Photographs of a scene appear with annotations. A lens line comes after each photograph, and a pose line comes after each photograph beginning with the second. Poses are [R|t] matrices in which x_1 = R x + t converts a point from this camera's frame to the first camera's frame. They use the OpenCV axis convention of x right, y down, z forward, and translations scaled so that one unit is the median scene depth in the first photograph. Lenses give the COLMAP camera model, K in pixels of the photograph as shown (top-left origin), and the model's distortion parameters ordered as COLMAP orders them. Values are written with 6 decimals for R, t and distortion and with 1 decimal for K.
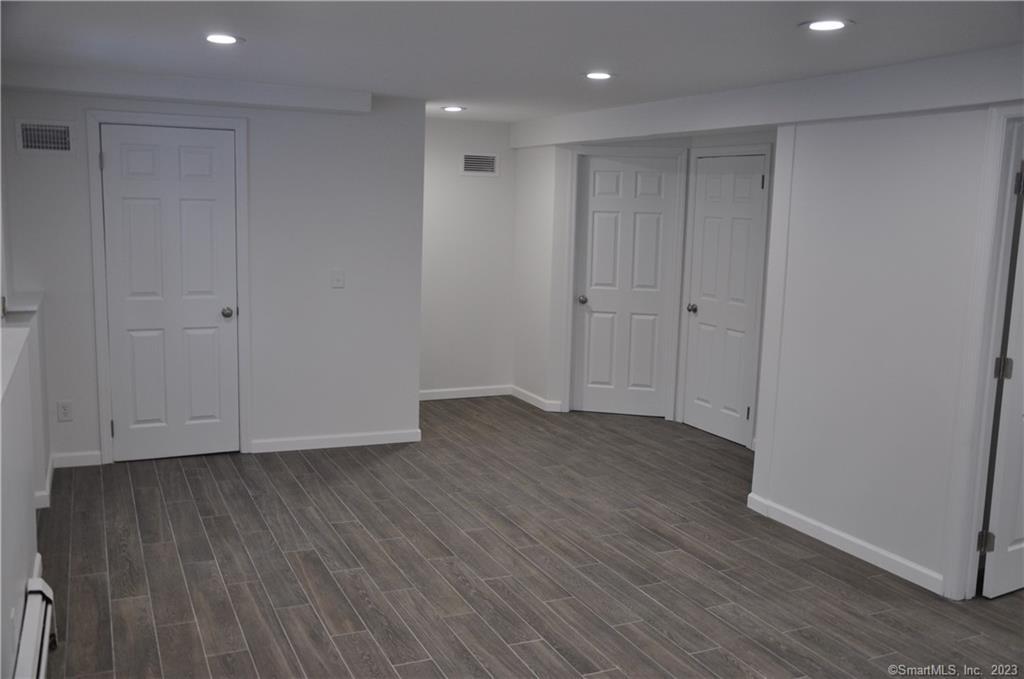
lens RADIAL K [[912.8, 0, 519.9], [0, 912.8, 341.5], [0, 0, 1]] dist [-0.100450, 0.170149]
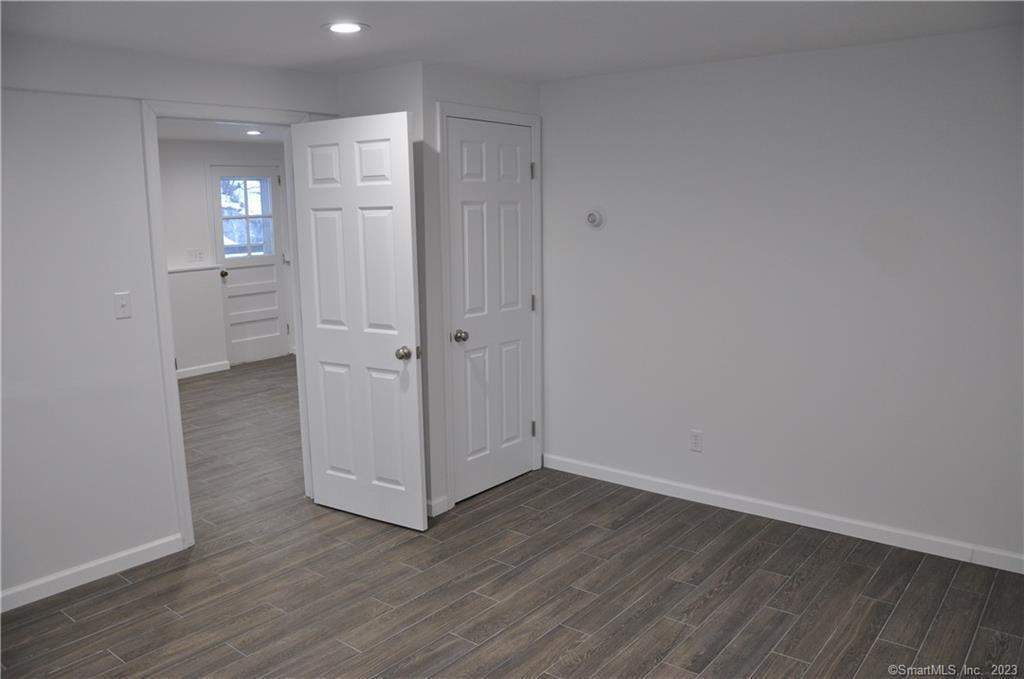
lens RADIAL K [[794.8, 0, 512.0], [0, 794.8, 339.5], [0, 0, 1]] dist [-0.160919, 0.116454]
pose [[0.434554, 0.114194, -0.893377, 1.637226], [-0.105036, 0.991586, 0.075656, -0.055795], [0.894500, 0.060961, 0.442892, 0.764252]]
